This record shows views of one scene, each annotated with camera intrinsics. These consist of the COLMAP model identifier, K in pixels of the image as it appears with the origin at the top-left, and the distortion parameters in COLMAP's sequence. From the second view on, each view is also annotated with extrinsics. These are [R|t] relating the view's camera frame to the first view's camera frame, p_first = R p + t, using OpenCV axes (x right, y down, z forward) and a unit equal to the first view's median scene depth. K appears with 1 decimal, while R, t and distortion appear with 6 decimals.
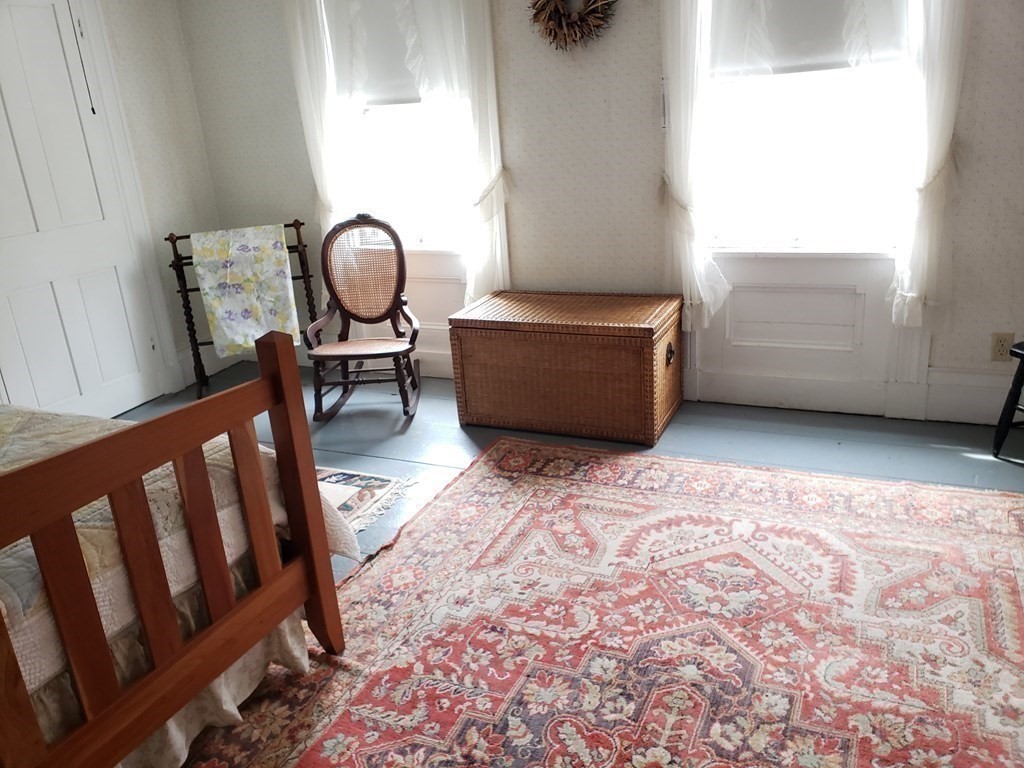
lens RADIAL K [[795.1, 0, 503.1], [0, 795.1, 371.0], [0, 0, 1]] dist [0.025424, -0.002144]
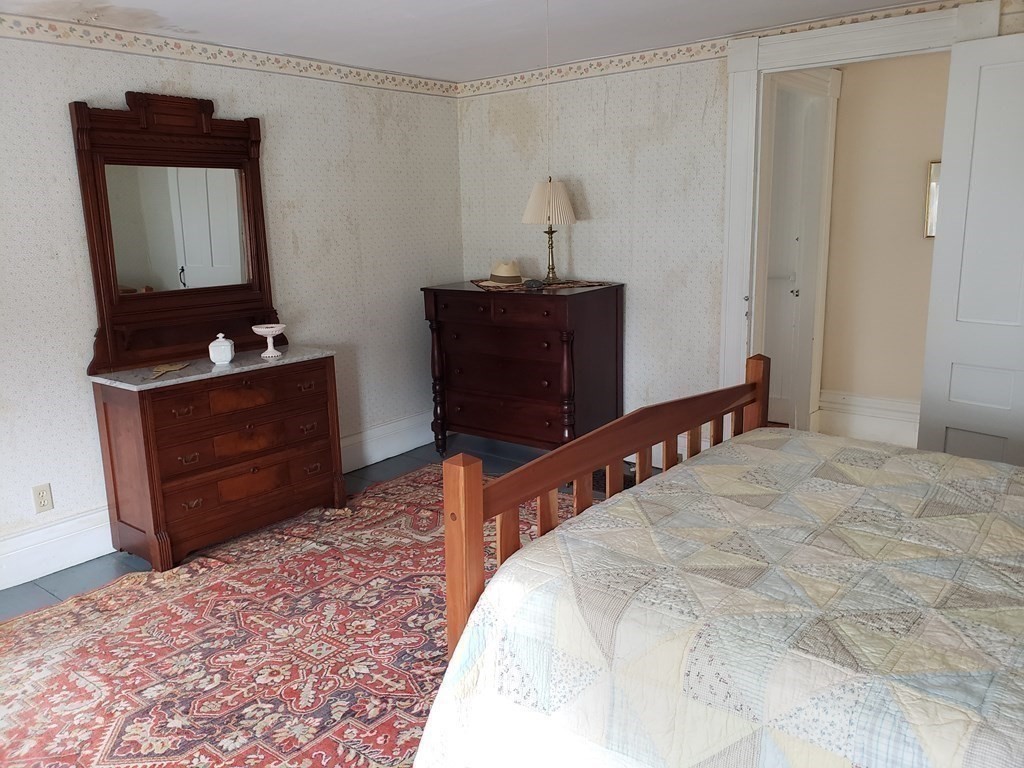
lens RADIAL K [[795.1, 0, 503.1], [0, 795.1, 371.0], [0, 0, 1]] dist [0.025424, -0.002144]
pose [[-0.961367, 0.046552, 0.271305, -0.587034], [0.174175, 0.866081, 0.468579, -0.552314], [-0.213159, 0.497731, -0.840730, 1.702805]]
